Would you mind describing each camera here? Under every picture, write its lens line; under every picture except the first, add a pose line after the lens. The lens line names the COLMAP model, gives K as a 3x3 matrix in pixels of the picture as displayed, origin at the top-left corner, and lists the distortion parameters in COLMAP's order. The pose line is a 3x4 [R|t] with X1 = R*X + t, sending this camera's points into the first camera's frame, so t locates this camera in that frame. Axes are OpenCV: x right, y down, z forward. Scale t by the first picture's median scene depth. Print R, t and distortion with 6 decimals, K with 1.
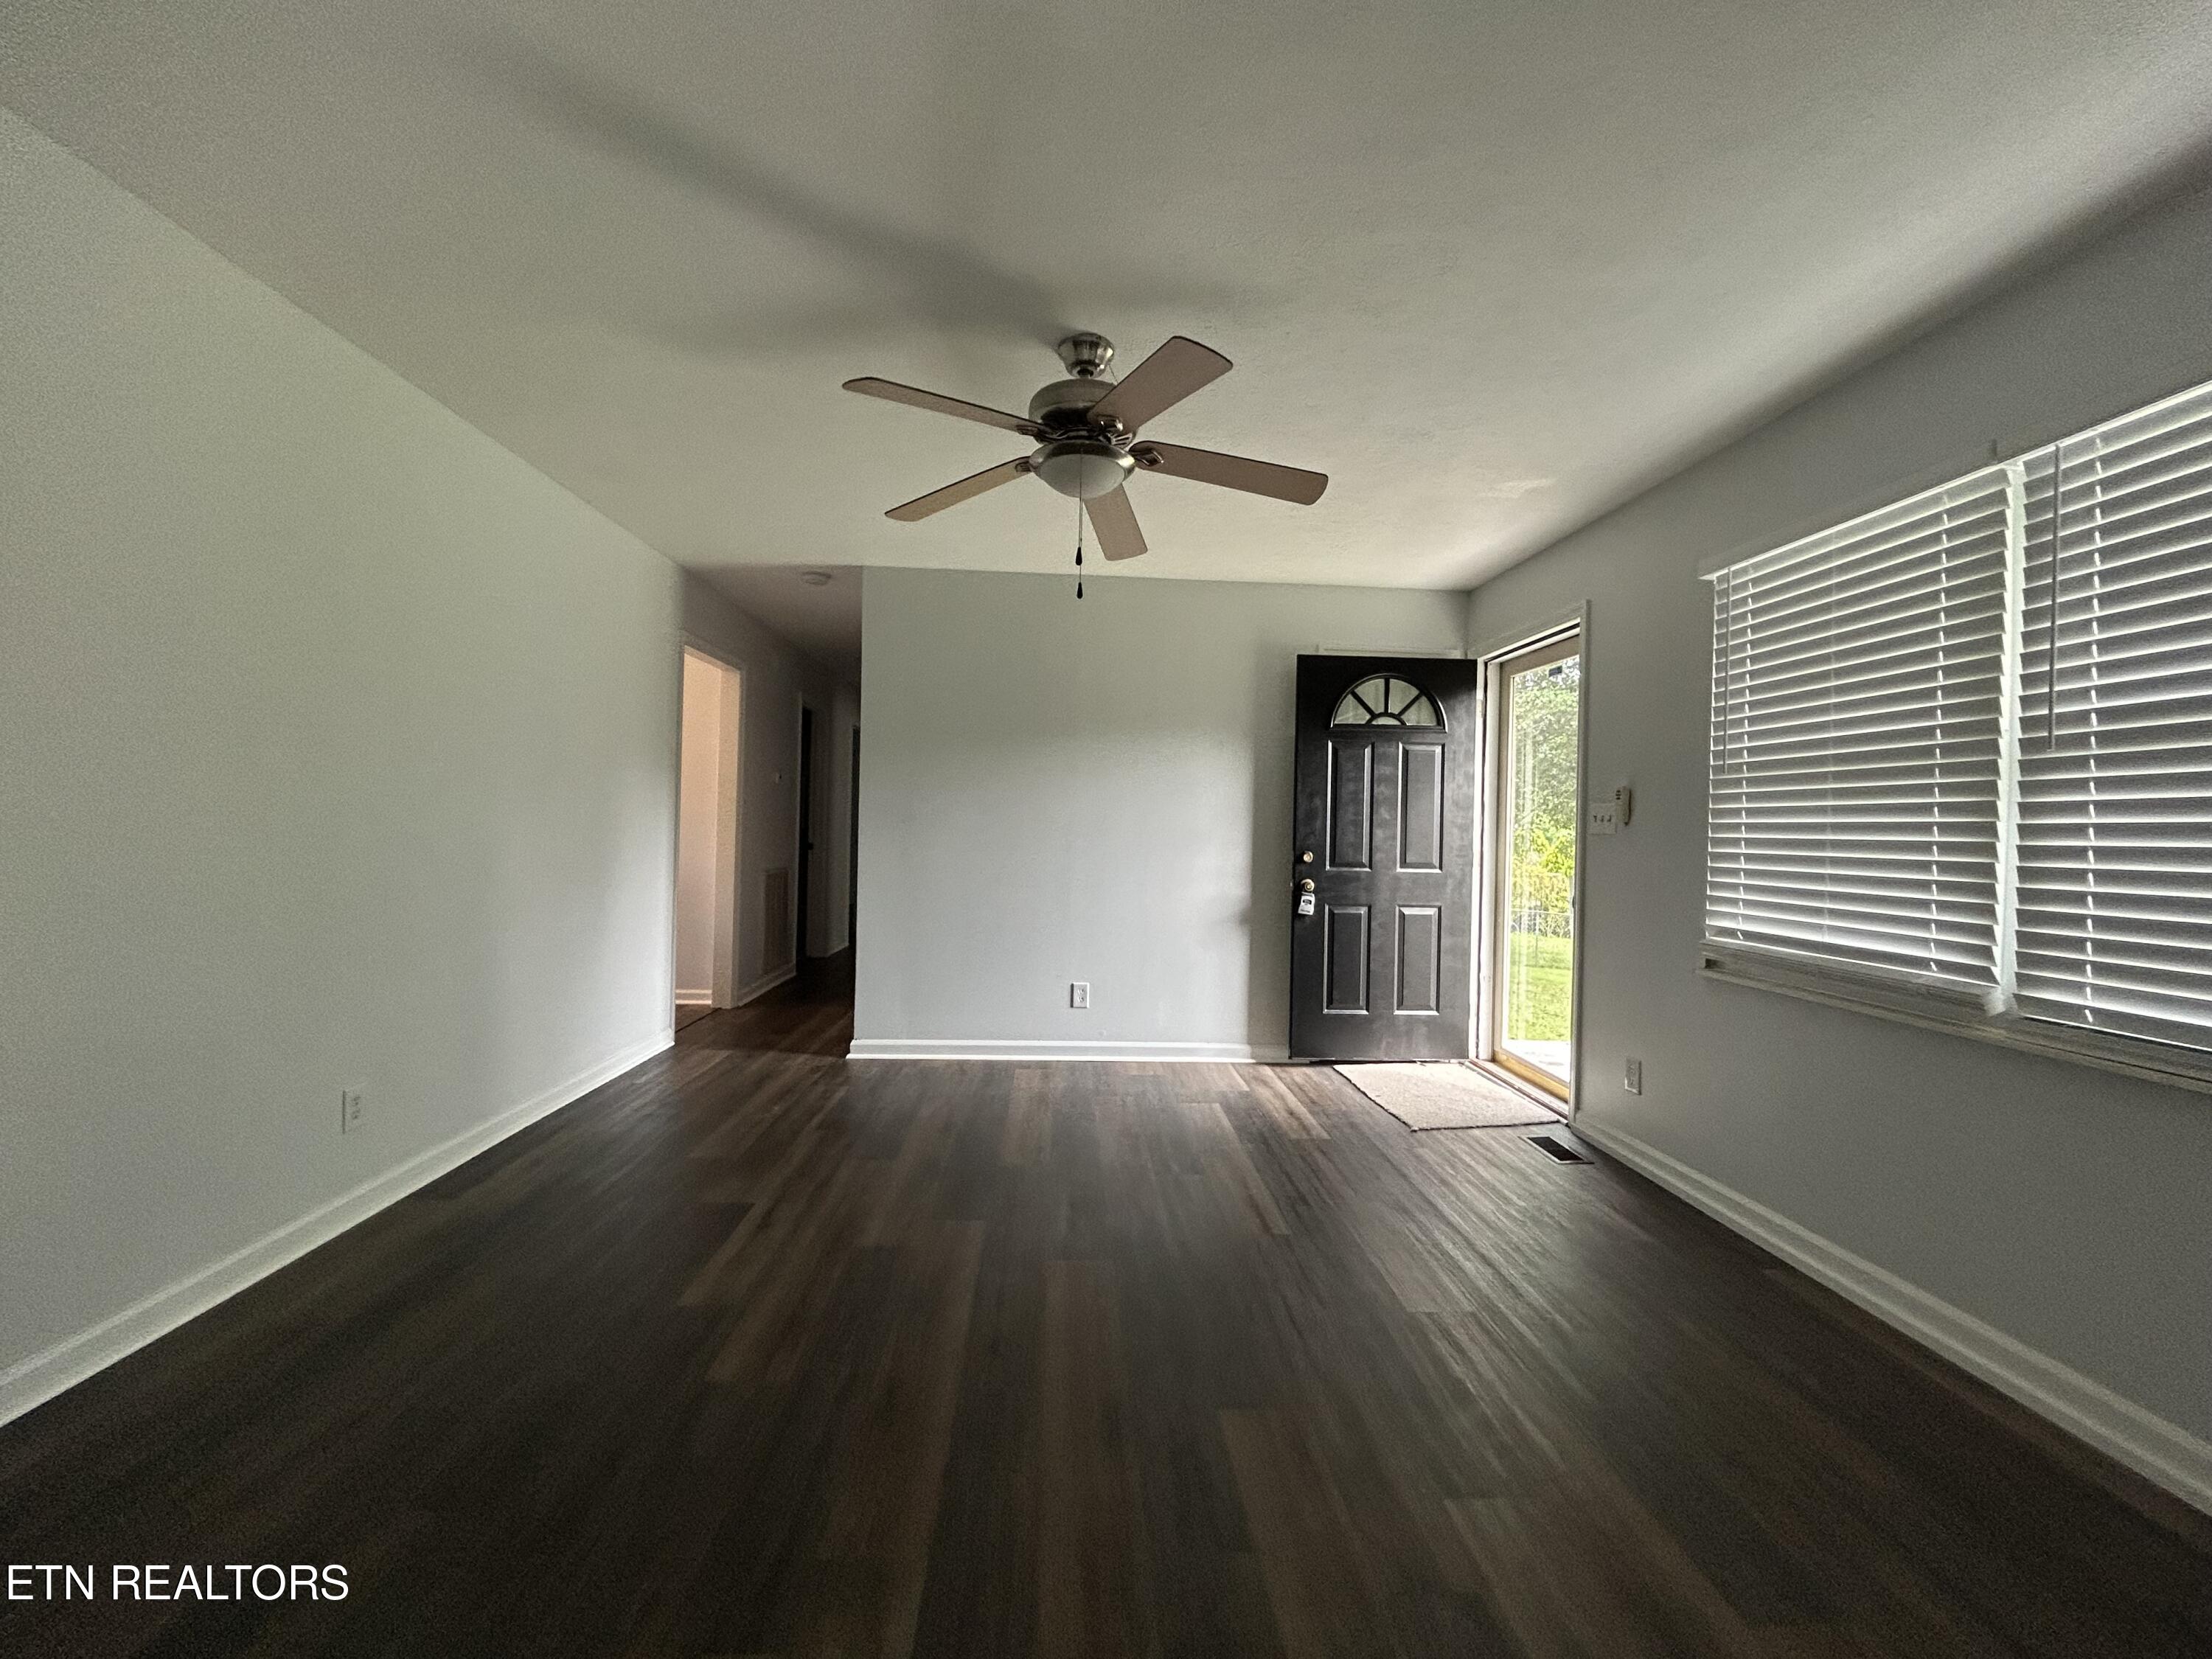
lens RADIAL K [[892.1, 0, 1094.4], [0, 892.1, 825.3], [0, 0, 1]] dist [0.019259, 0.007070]
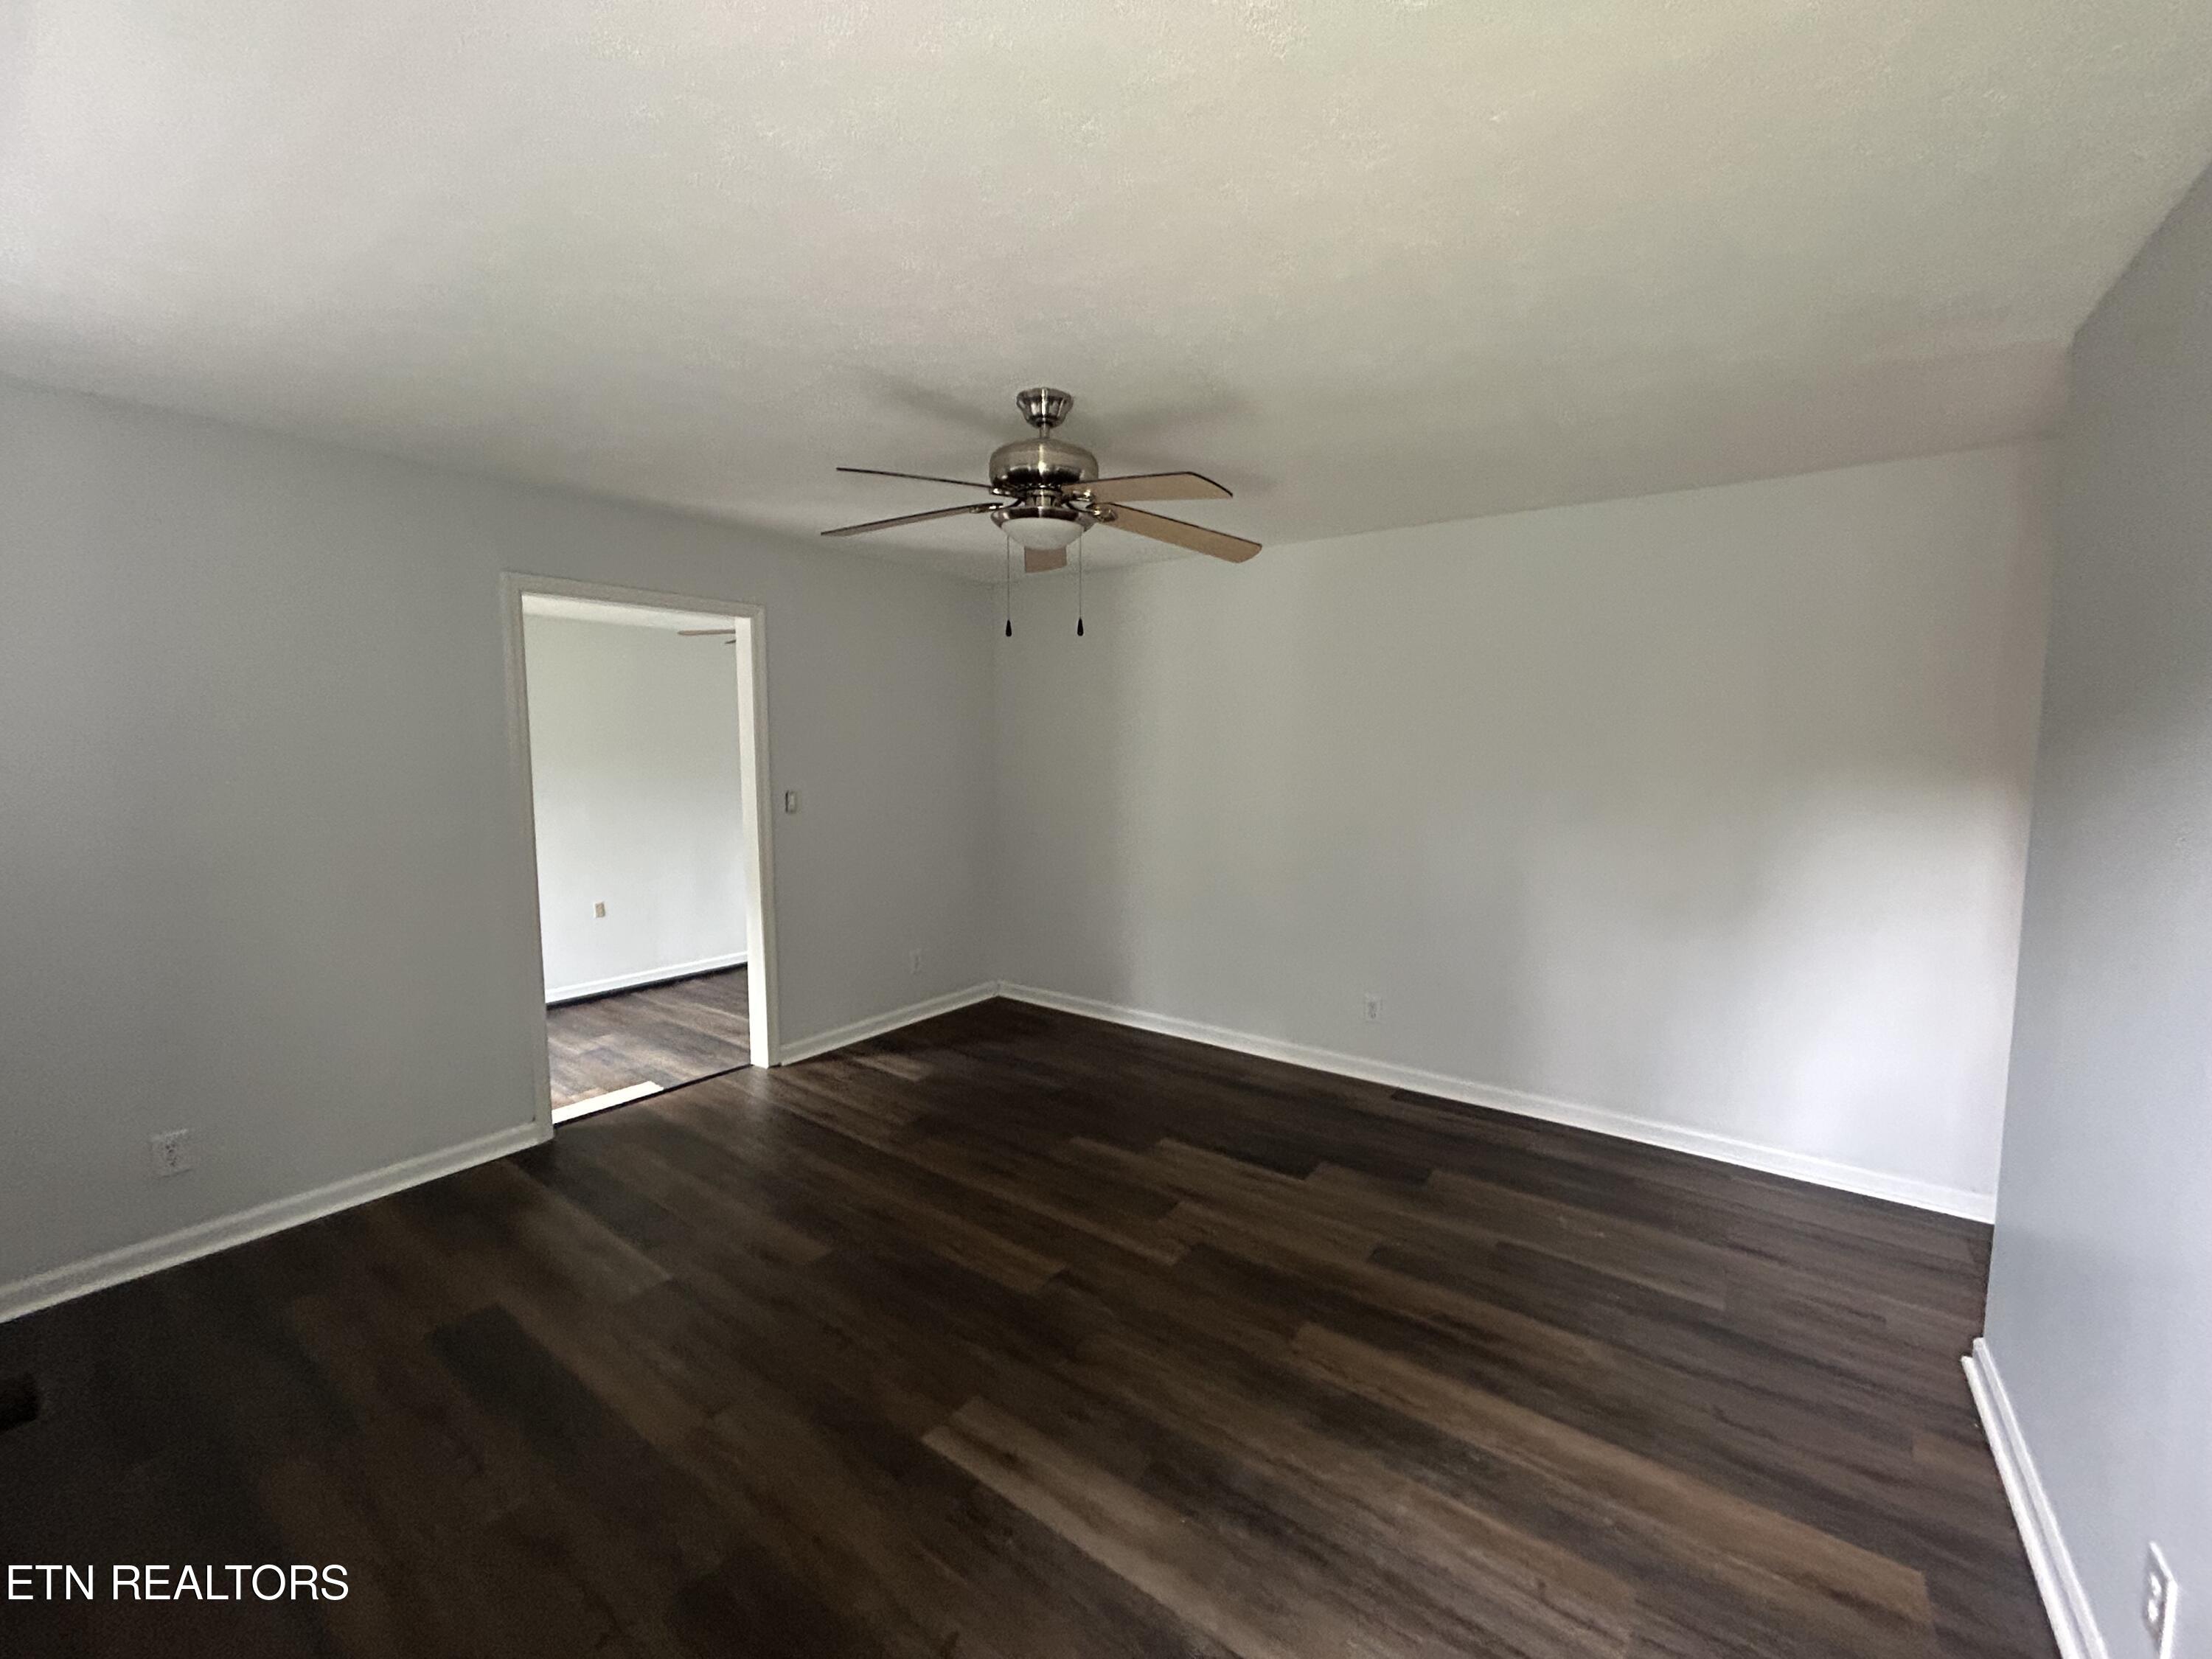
lens RADIAL K [[896.8, 0, 1108.5], [0, 896.8, 825.0], [0, 0, 1]] dist [-0.009988, 0.007294]
pose [[-0.619221, 0.049655, -0.783645, 0.408214], [-0.015574, 0.997026, 0.075482, -0.074842], [0.785062, 0.058945, -0.616606, 0.912521]]
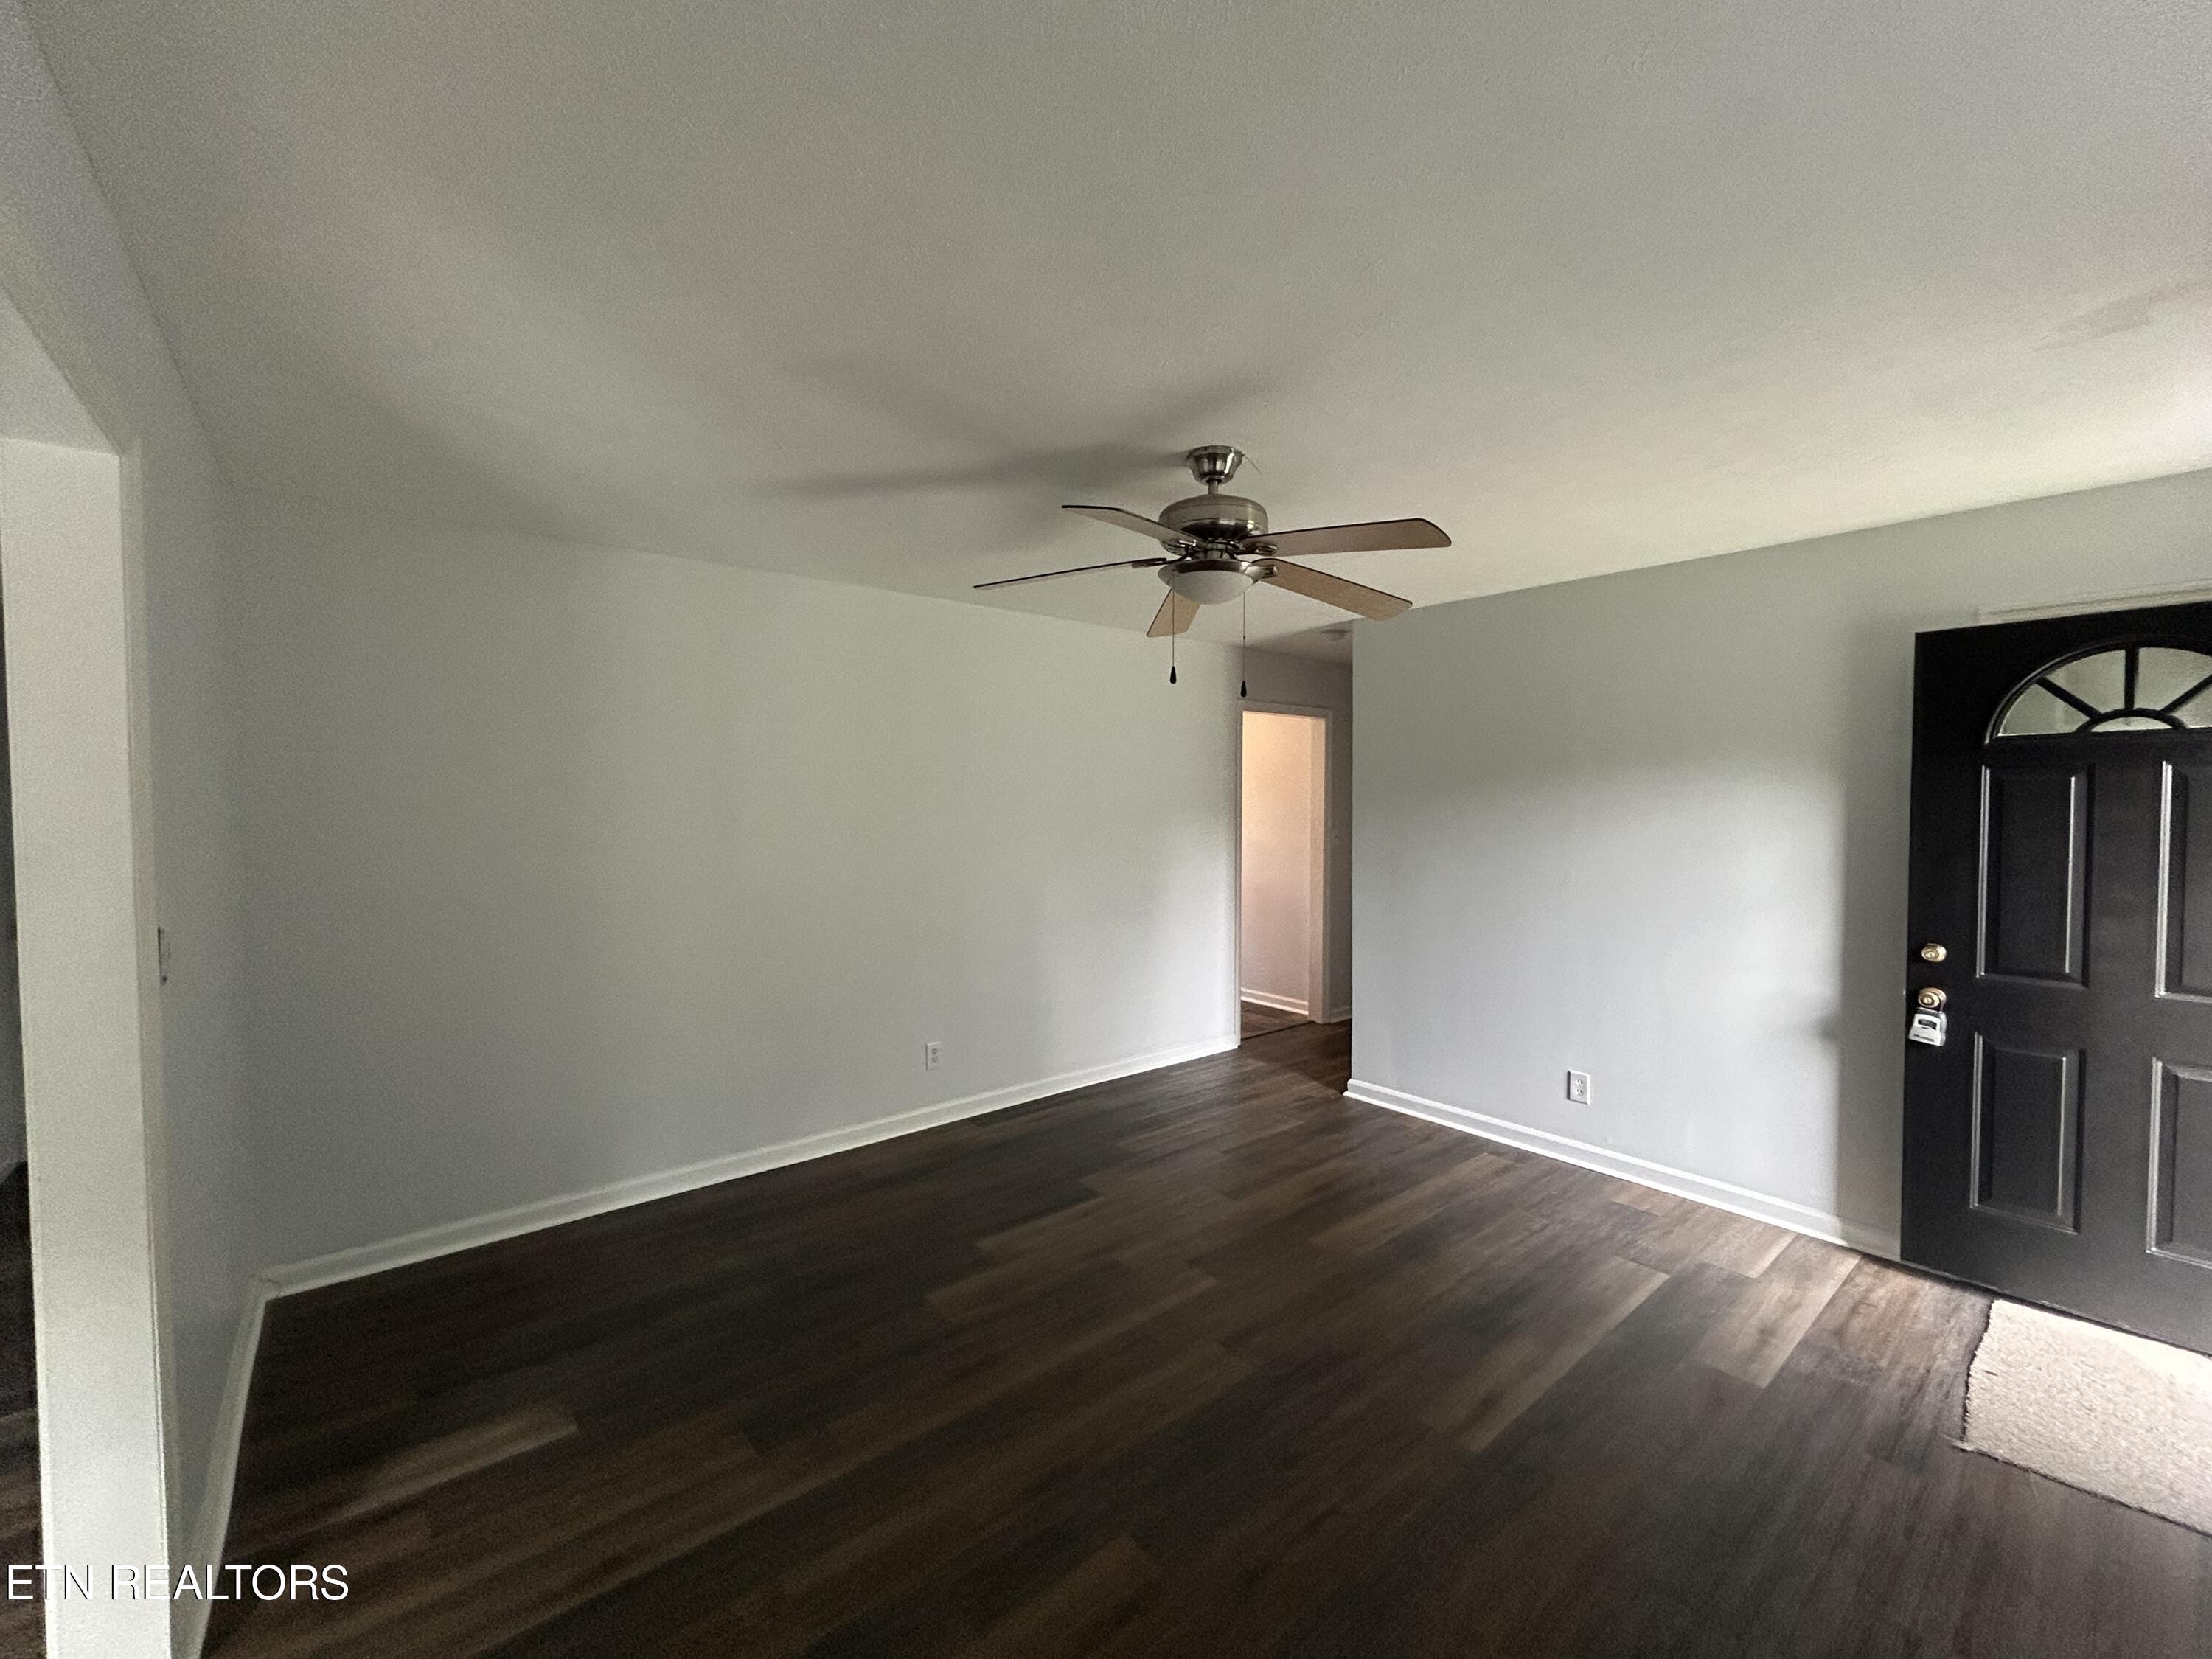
lens RADIAL K [[896.8, 0, 1108.5], [0, 896.8, 825.0], [0, 0, 1]] dist [-0.009988, 0.007294]
pose [[0.606898, 0.000844, -0.794780, 0.384815], [0.014772, 0.999815, 0.012342, -0.070794], [0.794643, -0.019231, 0.606773, 0.154716]]
